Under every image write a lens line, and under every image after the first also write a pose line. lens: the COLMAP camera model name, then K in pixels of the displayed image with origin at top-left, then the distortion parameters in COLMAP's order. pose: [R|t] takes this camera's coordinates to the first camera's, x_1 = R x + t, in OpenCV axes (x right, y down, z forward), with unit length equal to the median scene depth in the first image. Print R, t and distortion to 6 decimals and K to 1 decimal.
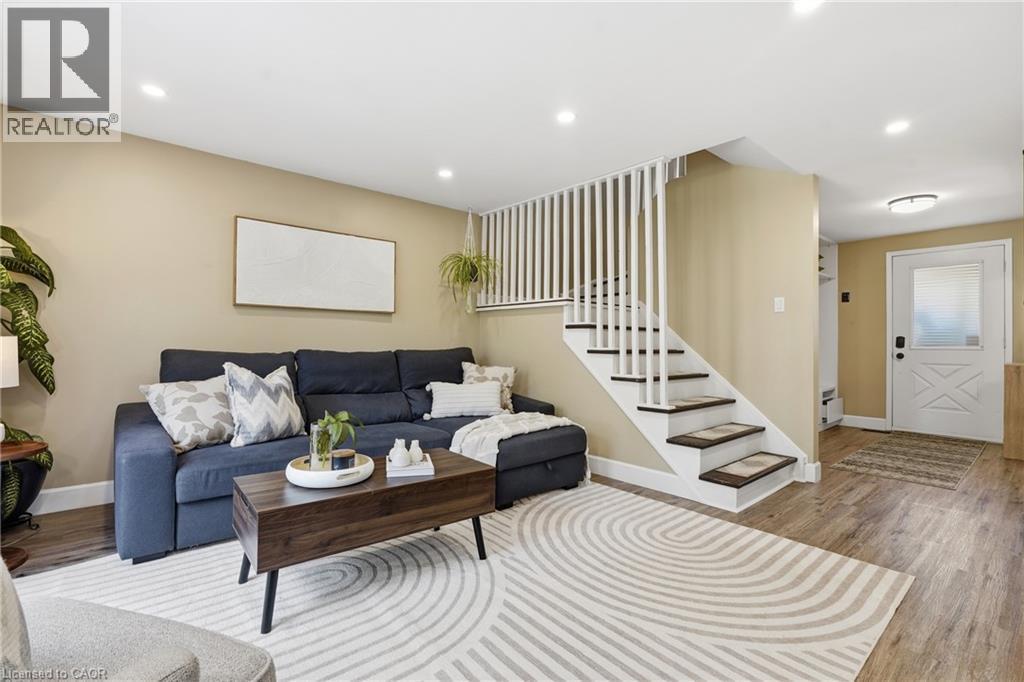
lens RADIAL K [[464.2, 0, 512.0], [0, 464.2, 341.0], [0, 0, 1]] dist [-0.000021, 0.000180]
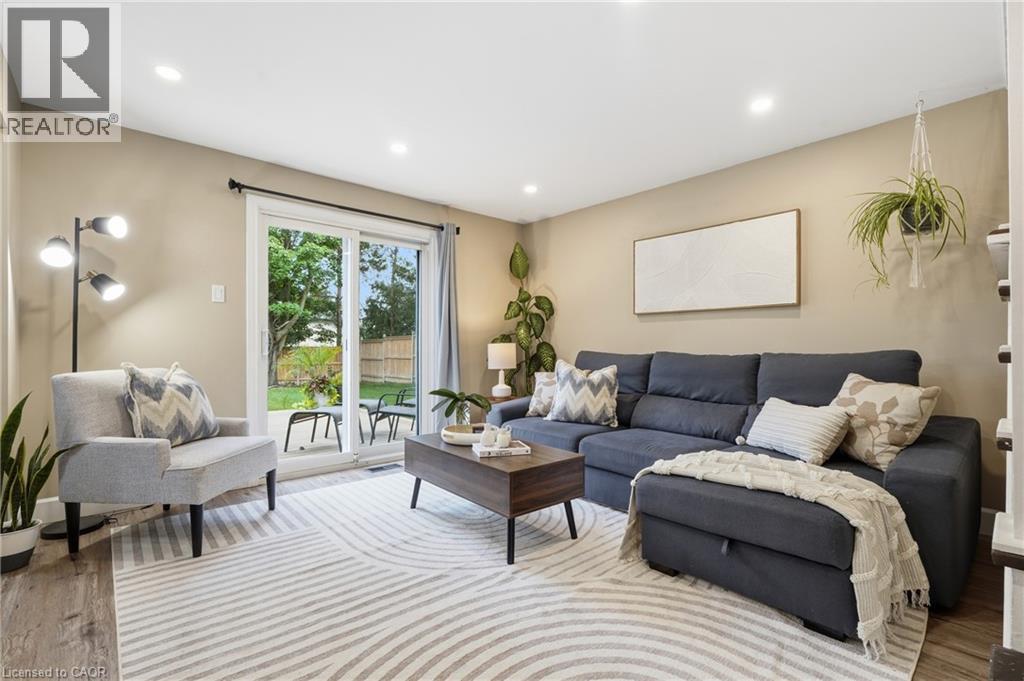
lens RADIAL K [[466.1, 0, 509.4], [0, 466.1, 344.8], [0, 0, 1]] dist [-0.002293, -0.000173]
pose [[0.015934, -0.017721, -0.999716, 0.668865], [0.004018, 0.999836, -0.017659, 0.023229], [0.999865, -0.003736, 0.016003, 0.720738]]
